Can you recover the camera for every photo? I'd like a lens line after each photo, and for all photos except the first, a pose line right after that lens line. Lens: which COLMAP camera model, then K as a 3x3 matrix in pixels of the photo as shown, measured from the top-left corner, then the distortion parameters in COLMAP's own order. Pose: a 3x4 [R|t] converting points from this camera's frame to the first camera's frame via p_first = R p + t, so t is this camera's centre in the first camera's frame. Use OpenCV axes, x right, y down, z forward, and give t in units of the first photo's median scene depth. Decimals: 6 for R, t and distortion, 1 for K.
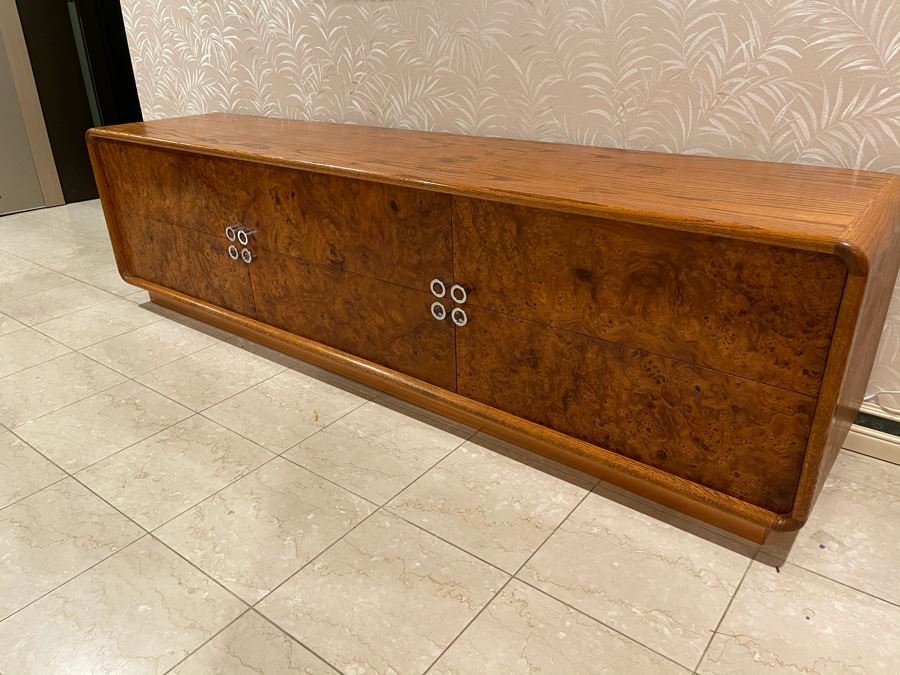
lens RADIAL K [[683.7, 0, 446.1], [0, 683.7, 335.6], [0, 0, 1]] dist [0.068508, -0.095271]
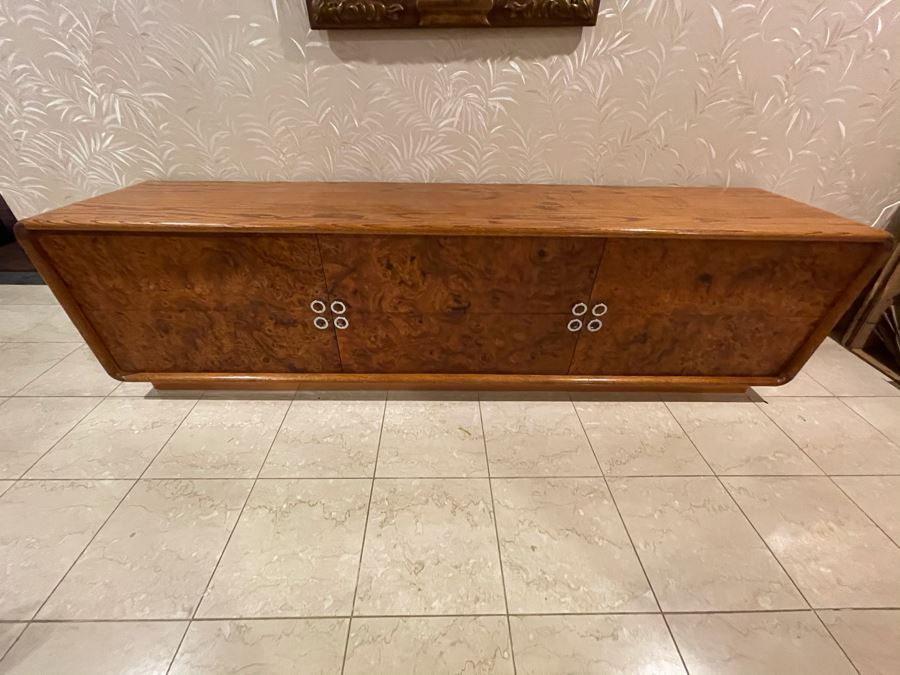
lens RADIAL K [[367.5, 0, 443.1], [0, 367.5, 337.9], [0, 0, 1]] dist [-0.004843, 0.001956]
pose [[0.777112, -0.324998, 0.538956, -0.604281], [0.230500, 0.943824, 0.236784, -0.241445], [-0.585634, -0.059778, 0.808368, 0.569732]]
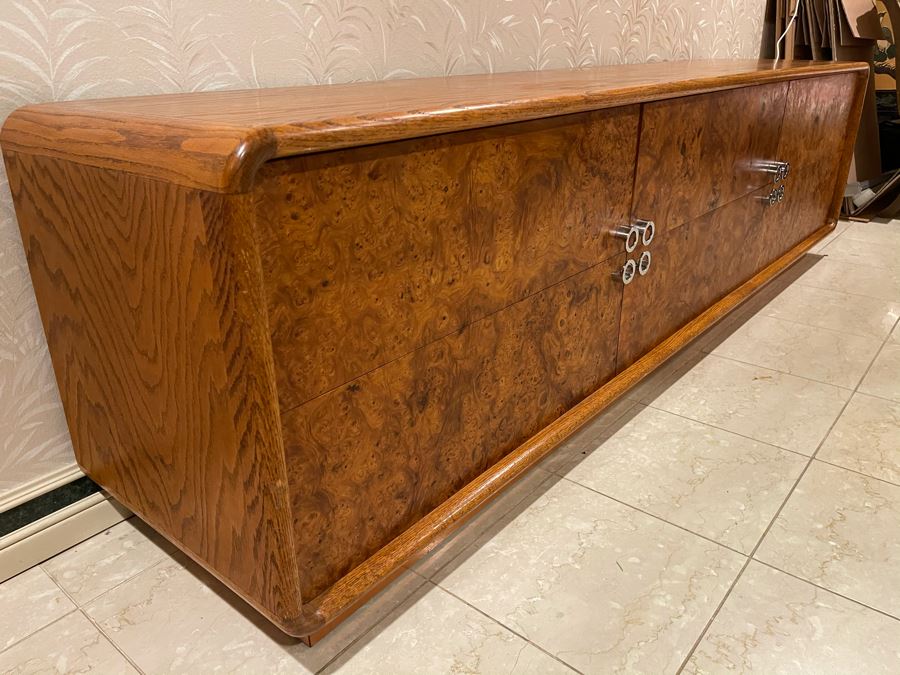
lens RADIAL K [[683.7, 0, 448.9], [0, 683.7, 336.5], [0, 0, 1]] dist [0.068508, -0.095271]
pose [[0.029208, -0.361485, 0.931920, -1.124405], [0.433158, 0.844810, 0.314120, -0.415557], [-0.900845, 0.394494, 0.181255, 1.350691]]
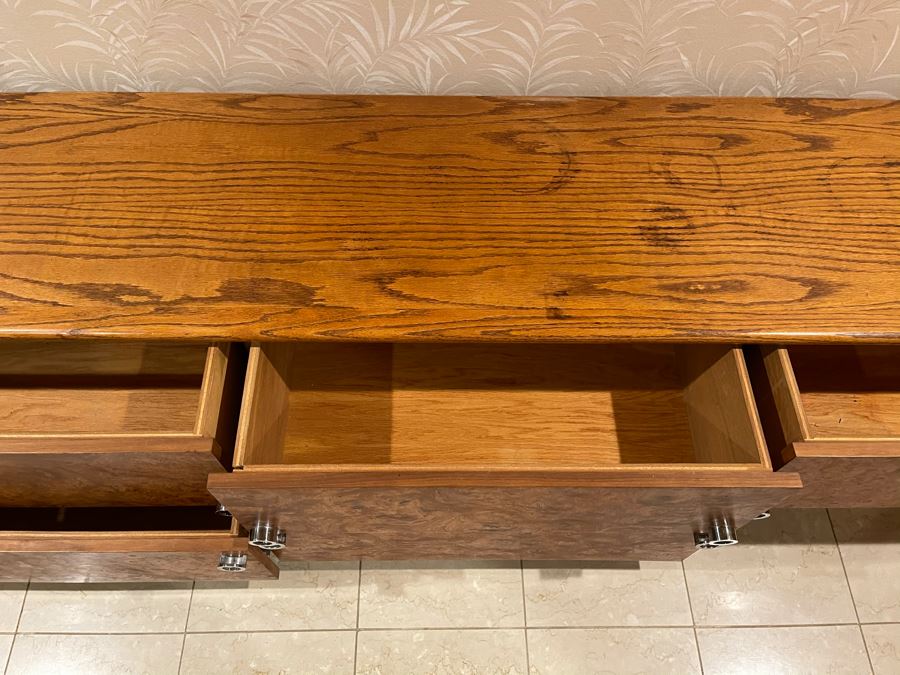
lens RADIAL K [[683.7, 0, 446.8], [0, 683.7, 339.1], [0, 0, 1]] dist [0.068508, -0.095271]
pose [[0.777449, -0.519412, 0.354662, -0.453540], [0.229353, 0.759200, 0.609108, -0.648595], [-0.585637, -0.392208, 0.709368, 0.635377]]
